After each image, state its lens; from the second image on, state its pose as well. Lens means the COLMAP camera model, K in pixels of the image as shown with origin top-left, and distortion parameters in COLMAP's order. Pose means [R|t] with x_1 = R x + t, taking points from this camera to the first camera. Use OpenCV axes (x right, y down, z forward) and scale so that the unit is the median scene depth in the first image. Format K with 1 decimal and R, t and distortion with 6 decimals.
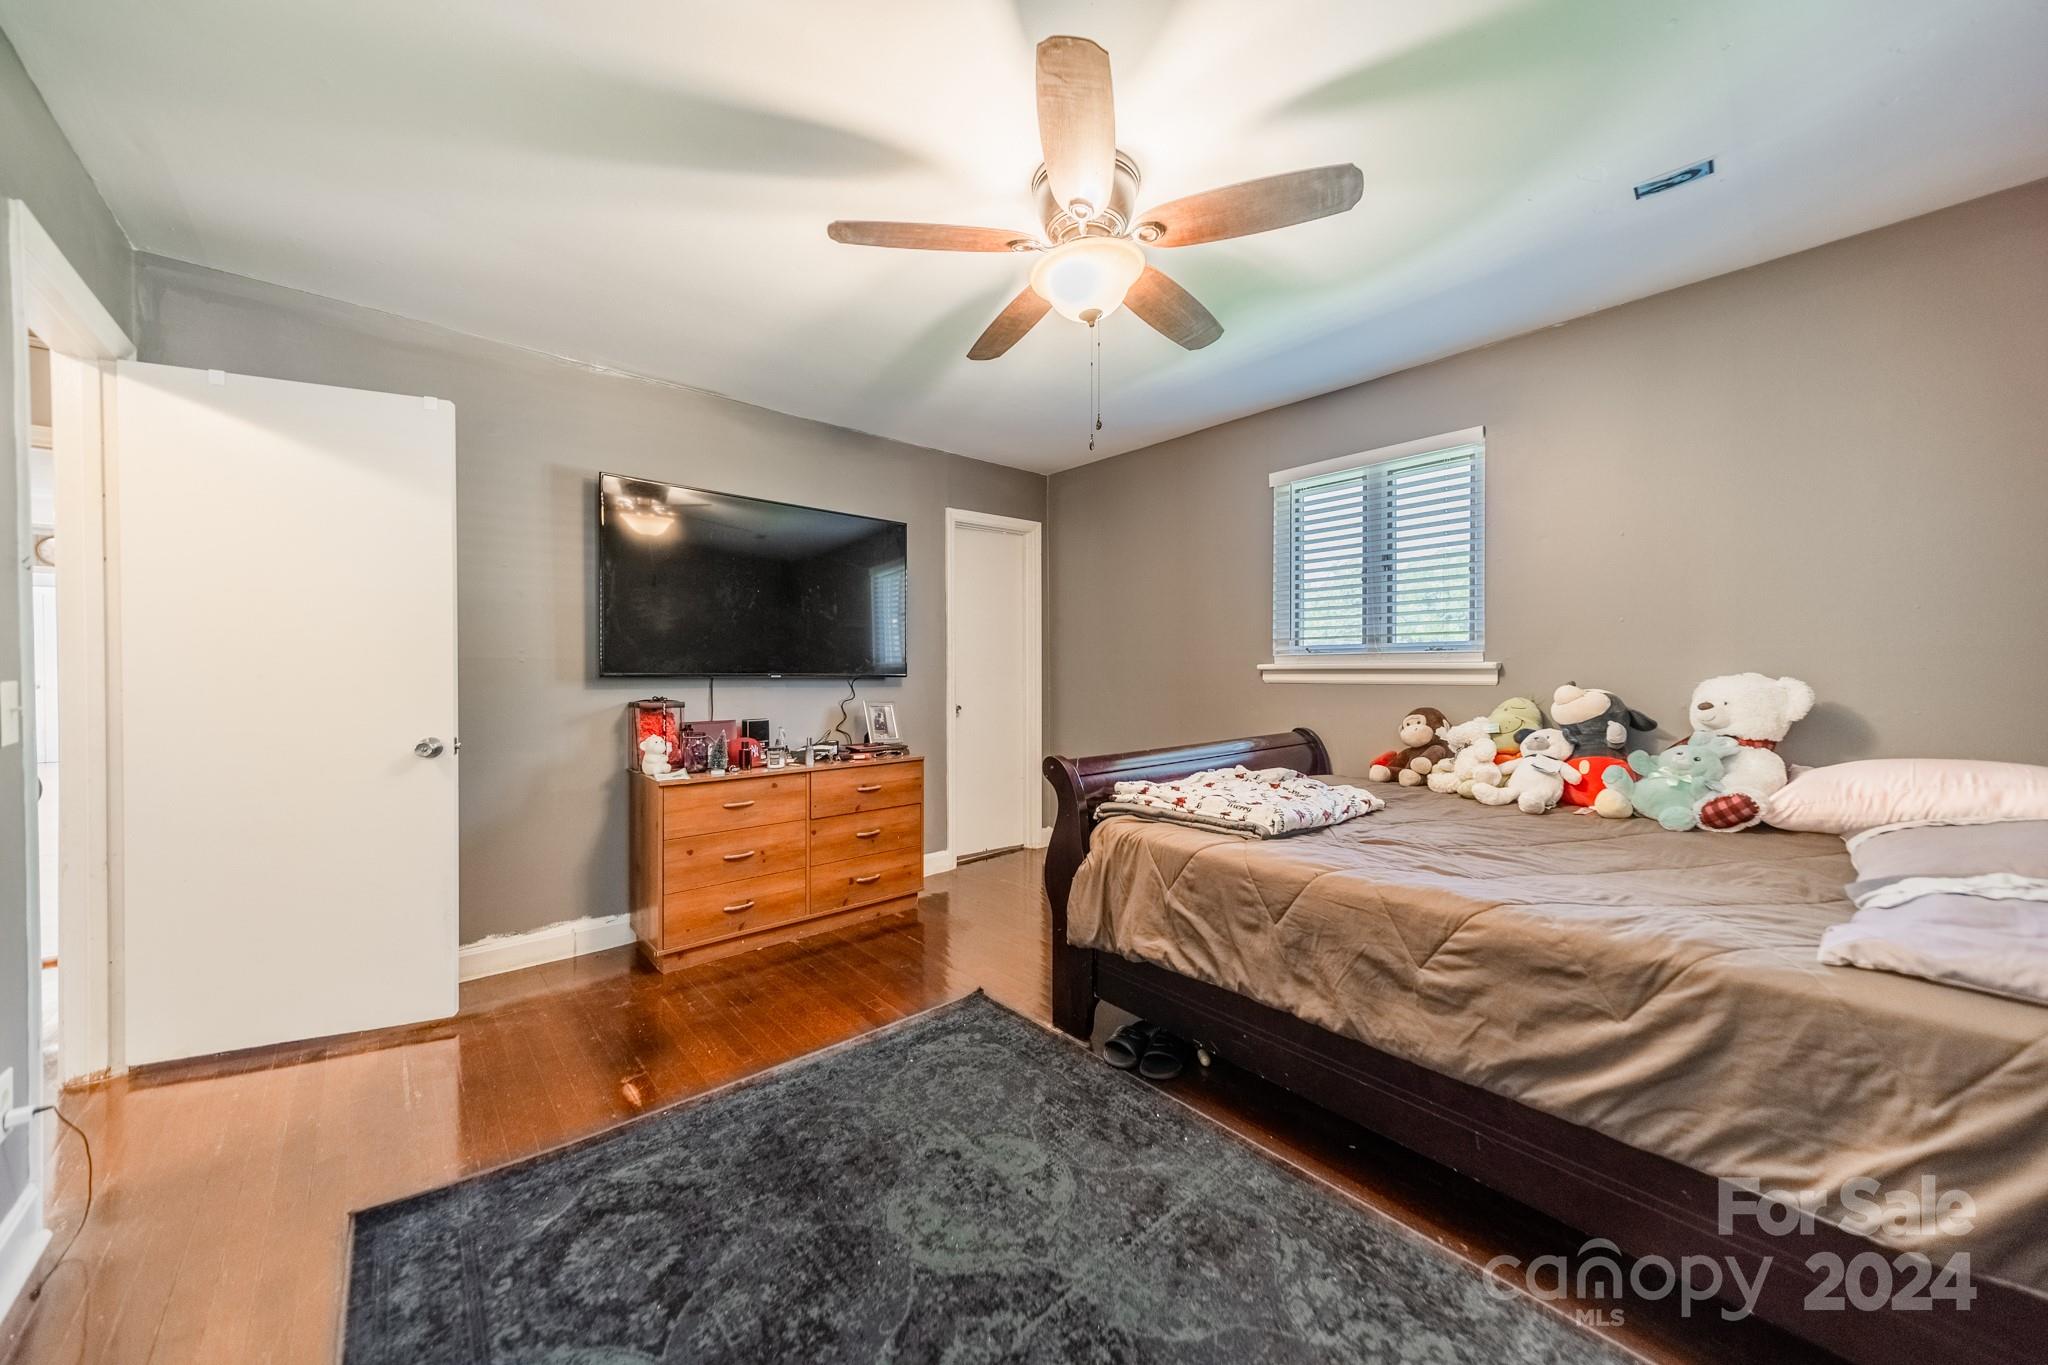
lens RADIAL K [[714.2, 0, 1025.1], [0, 714.2, 677.7], [0, 0, 1]] dist [0.001548, 0.000014]
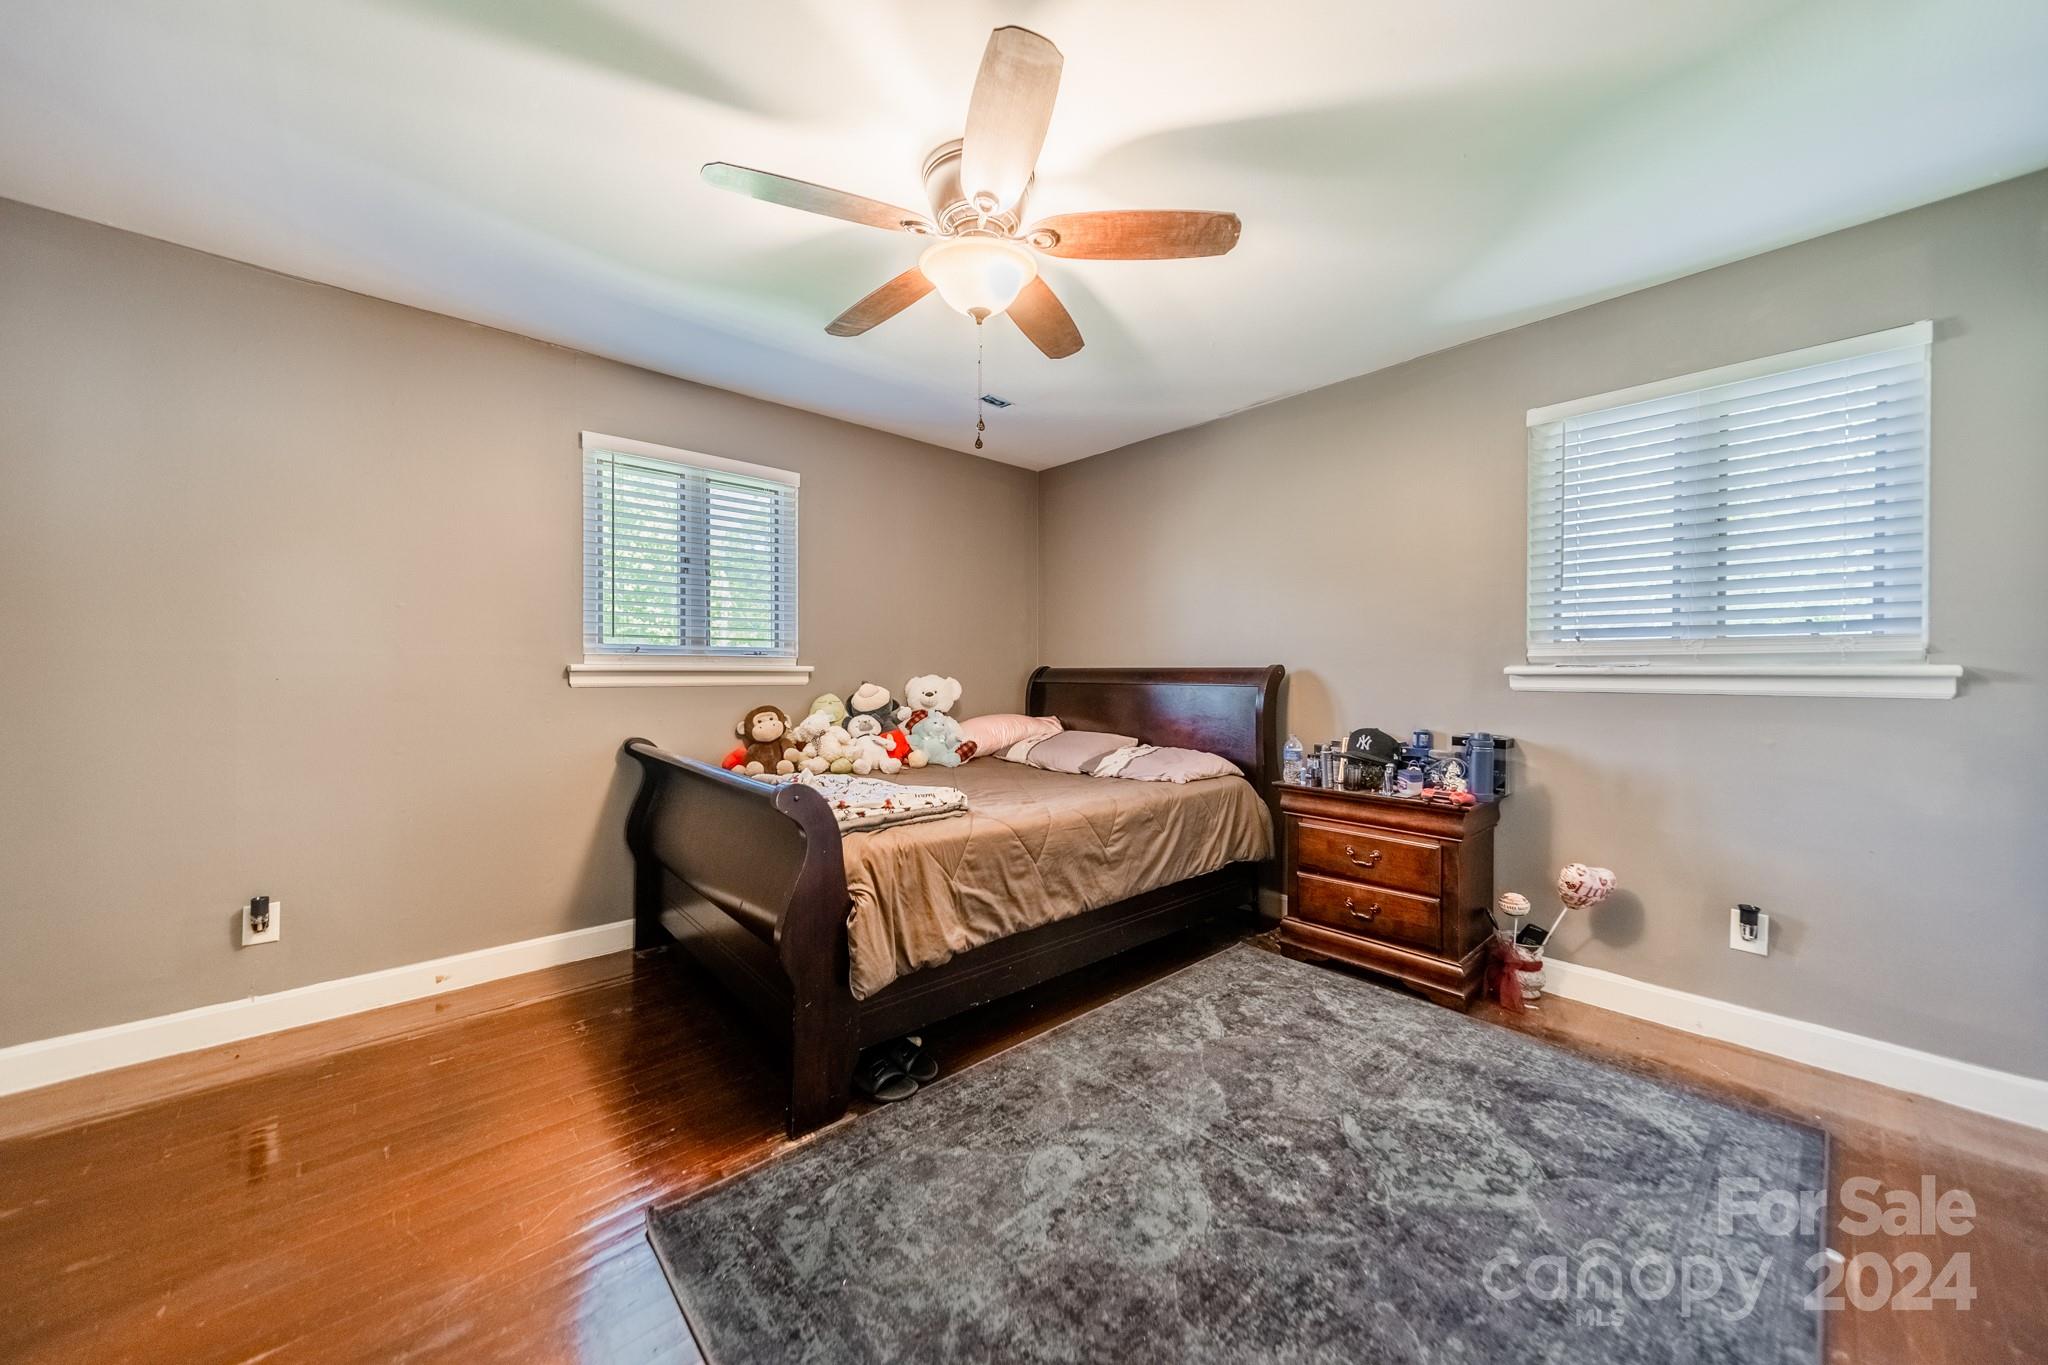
lens RADIAL K [[714.2, 0, 1025.1], [0, 714.2, 677.7], [0, 0, 1]] dist [0.001548, 0.000014]
pose [[-0.008419, -0.002600, 0.999961, -0.935366], [0.007436, 0.999969, 0.002663, -0.003899], [-0.999937, 0.007458, -0.008400, 0.986389]]
